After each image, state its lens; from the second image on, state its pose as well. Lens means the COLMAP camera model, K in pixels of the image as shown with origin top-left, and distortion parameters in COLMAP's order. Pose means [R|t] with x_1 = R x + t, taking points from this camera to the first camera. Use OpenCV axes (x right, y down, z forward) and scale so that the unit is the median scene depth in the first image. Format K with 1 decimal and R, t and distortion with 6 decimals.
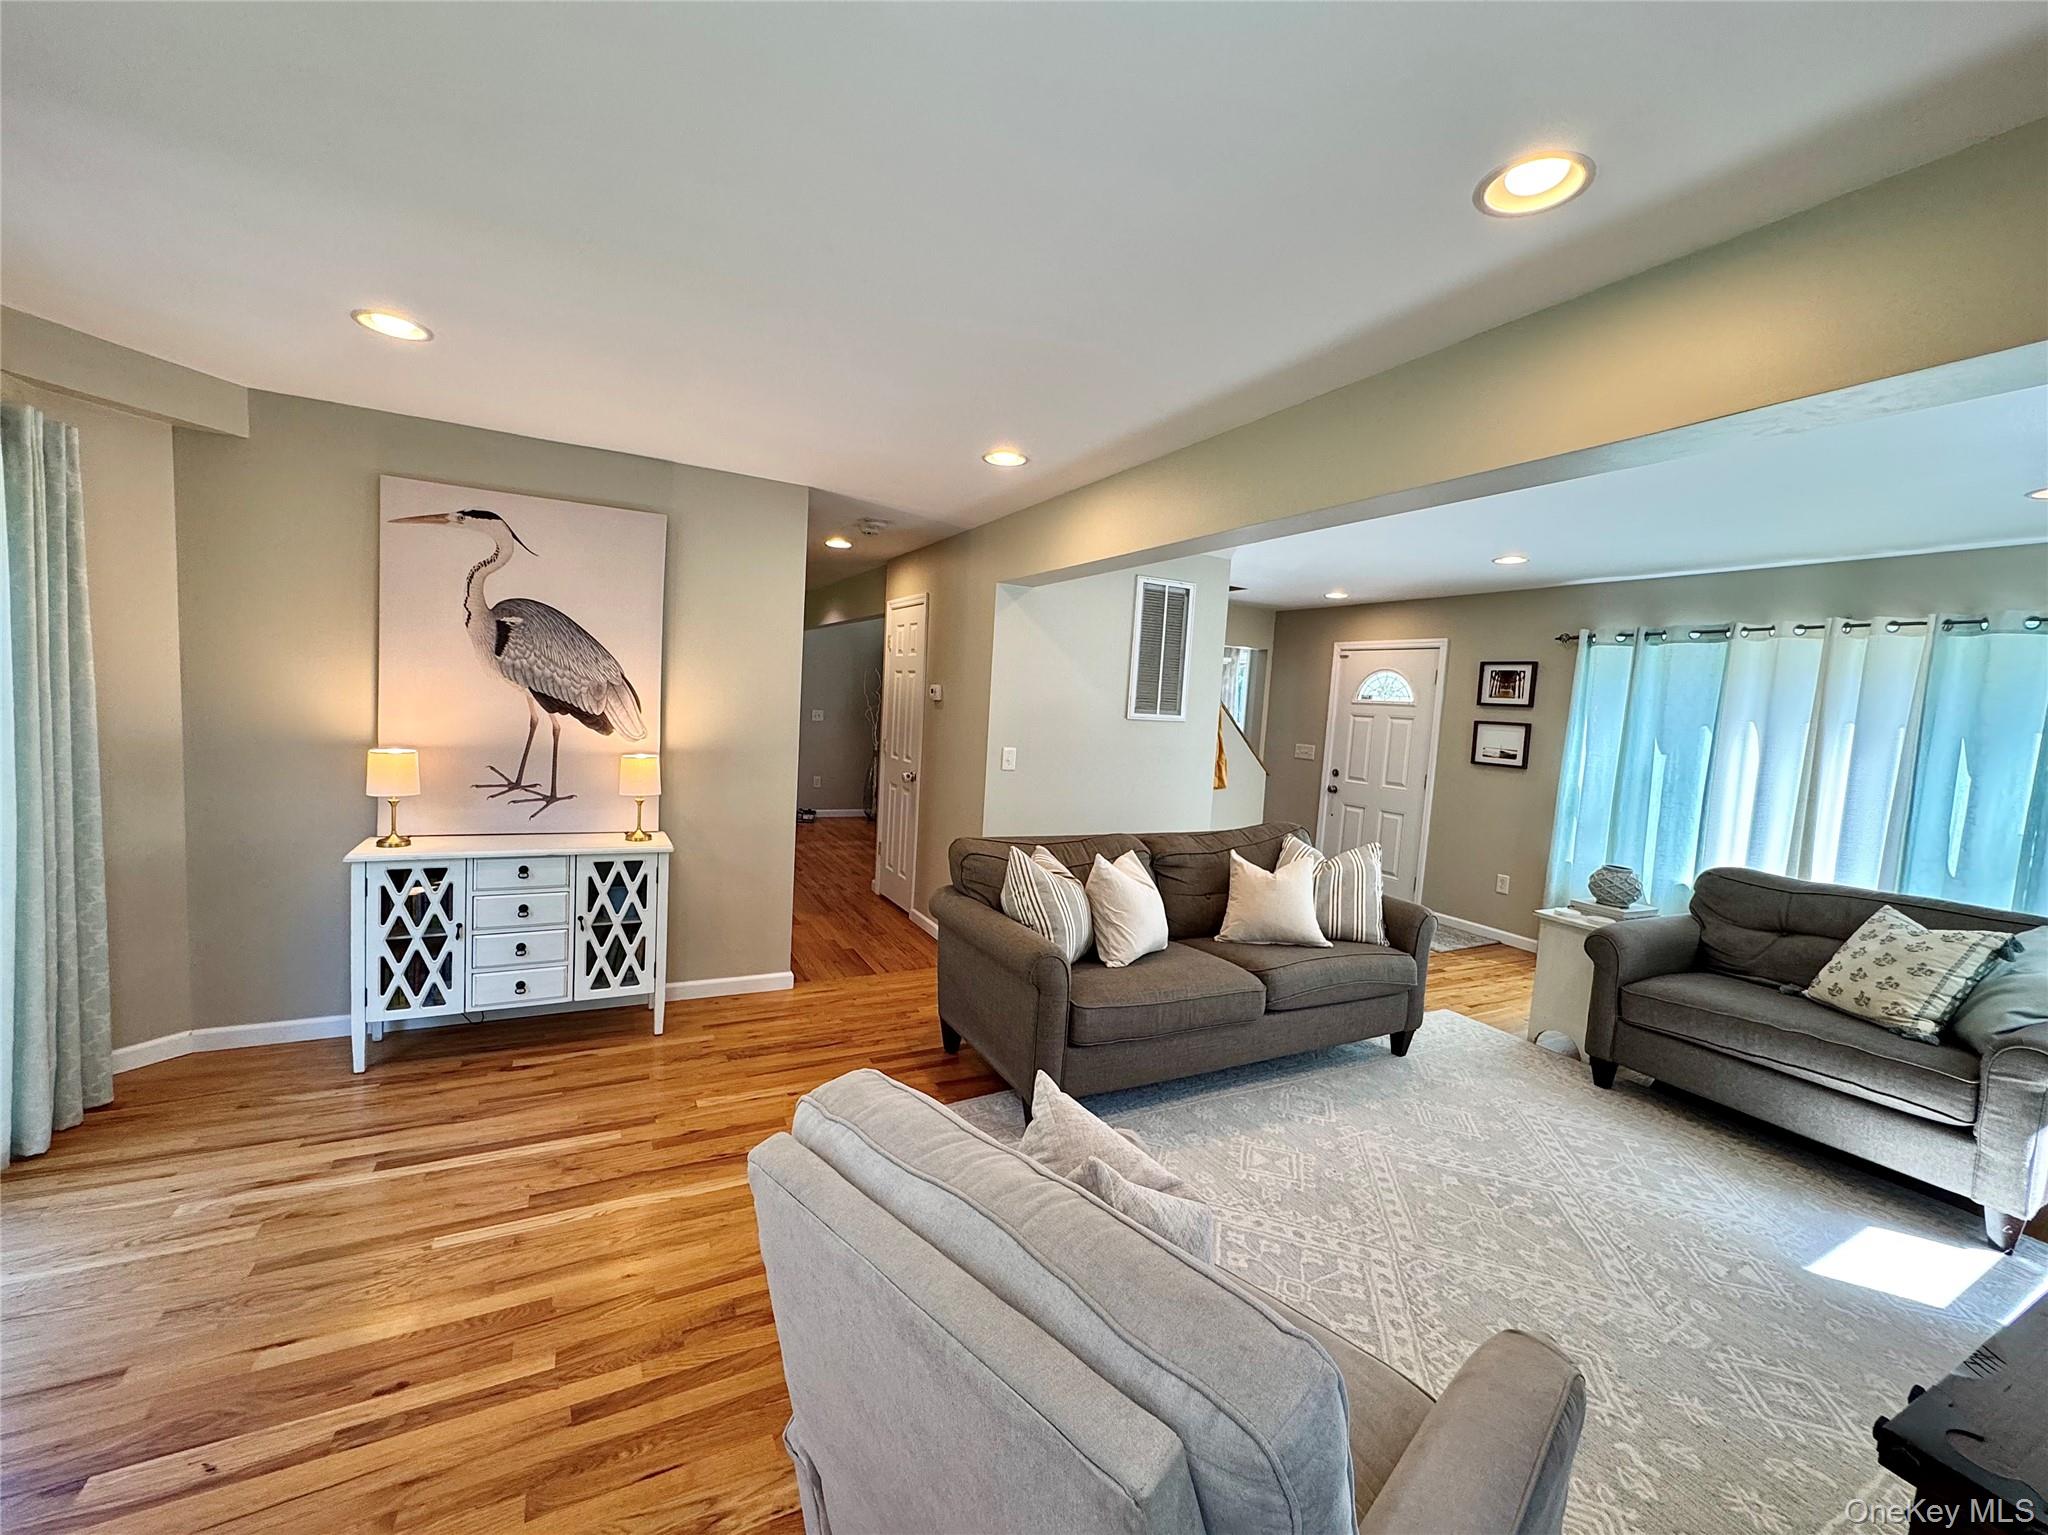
lens RADIAL K [[828.3, 0, 1018.7], [0, 828.3, 762.0], [0, 0, 1]] dist [-0.001306, -0.001256]
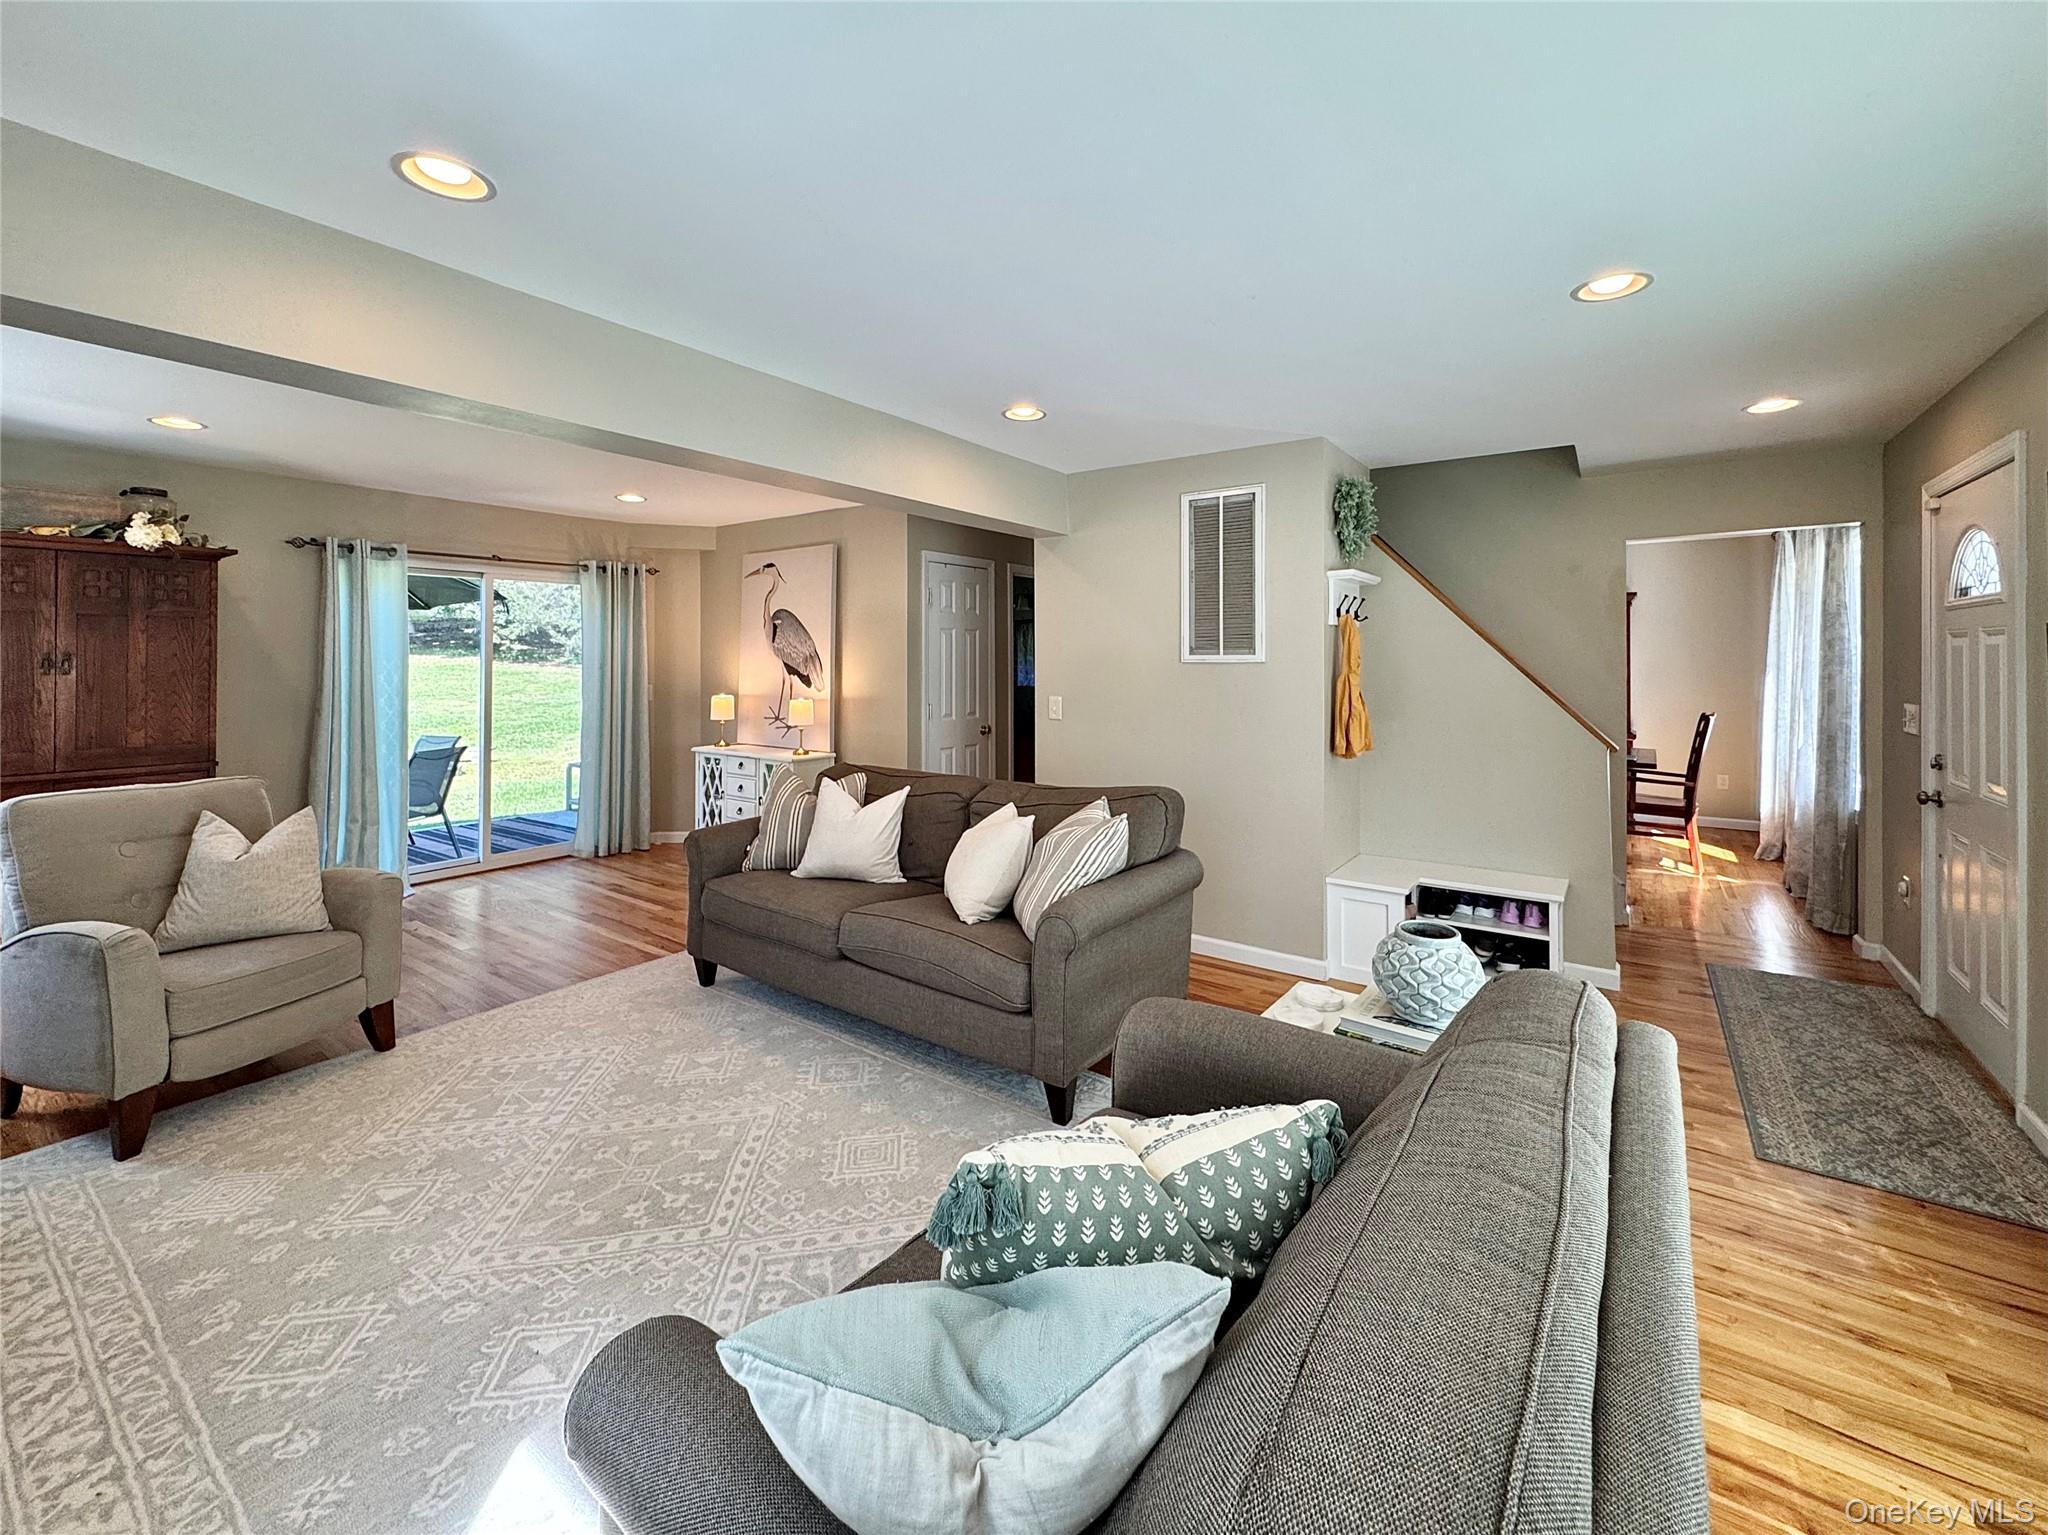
lens RADIAL K [[828.3, 0, 991.1], [0, 828.3, 655.7], [0, 0, 1]] dist [-0.001306, -0.001256]
pose [[0.439711, -0.060514, -0.896098, 1.141305], [-0.041418, 0.995300, -0.087537, 0.032068], [0.897184, 0.075606, 0.435138, 0.655575]]
